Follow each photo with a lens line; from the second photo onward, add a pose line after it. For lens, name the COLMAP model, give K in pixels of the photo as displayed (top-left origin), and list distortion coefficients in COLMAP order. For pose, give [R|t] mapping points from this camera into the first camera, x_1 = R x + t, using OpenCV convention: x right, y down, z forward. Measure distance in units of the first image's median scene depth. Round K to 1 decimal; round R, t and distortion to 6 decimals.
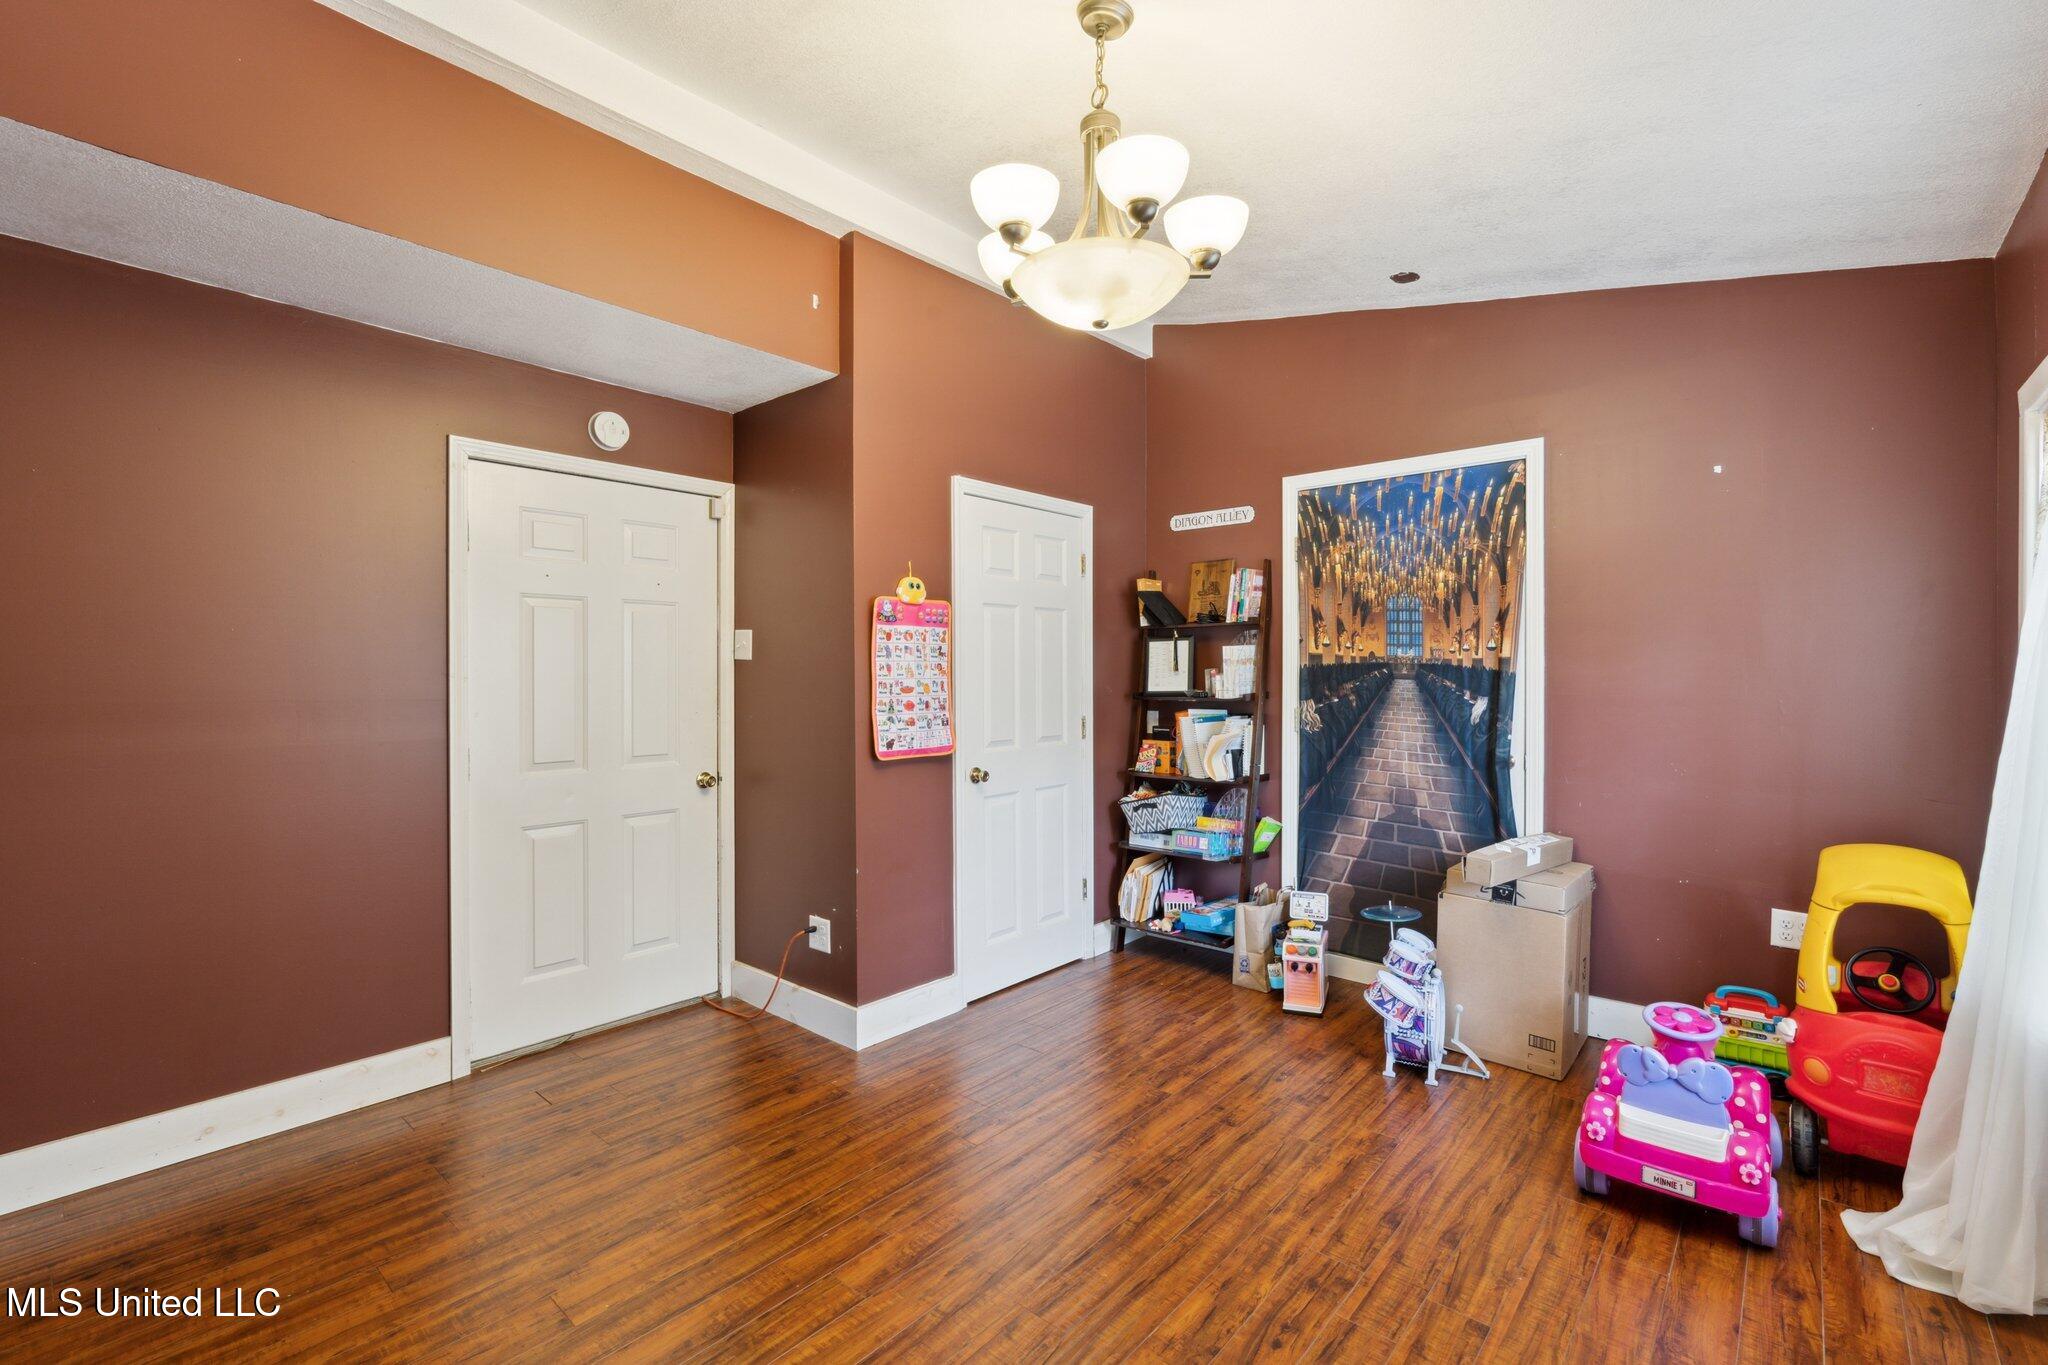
lens RADIAL K [[896.1, 0, 1020.5], [0, 896.1, 678.0], [0, 0, 1]] dist [-0.000489, -0.000308]
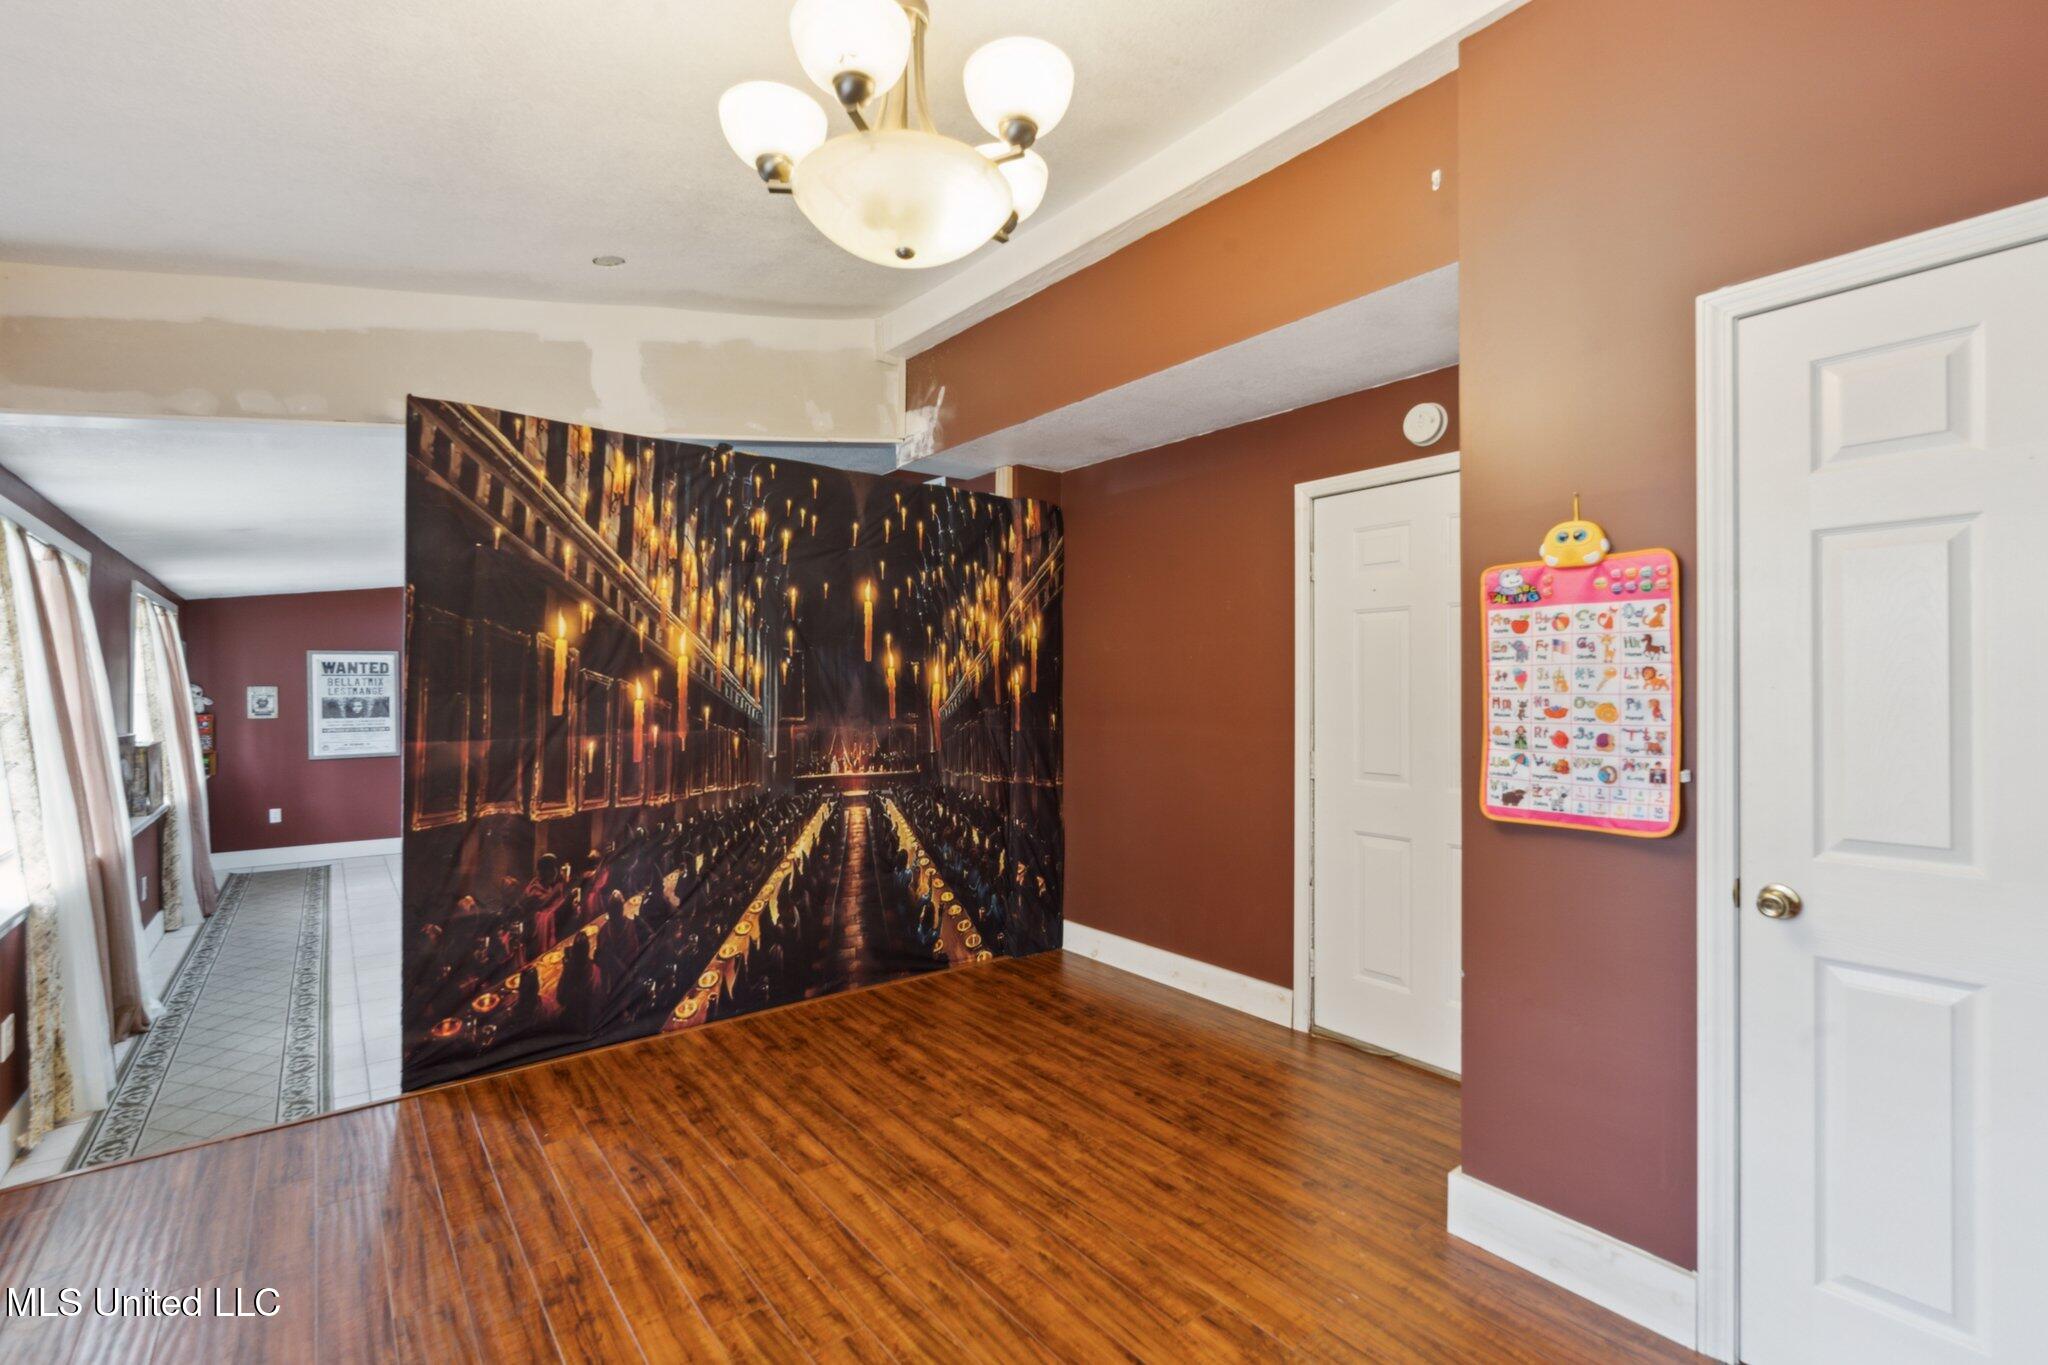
lens RADIAL K [[896.1, 0, 1018.9], [0, 896.1, 686.1], [0, 0, 1]] dist [-0.000489, -0.000308]
pose [[-0.177491, 0.001272, -0.984122, 0.537369], [-0.003824, 0.999991, 0.001982, -0.004409], [0.984115, 0.004115, -0.177484, 0.767402]]
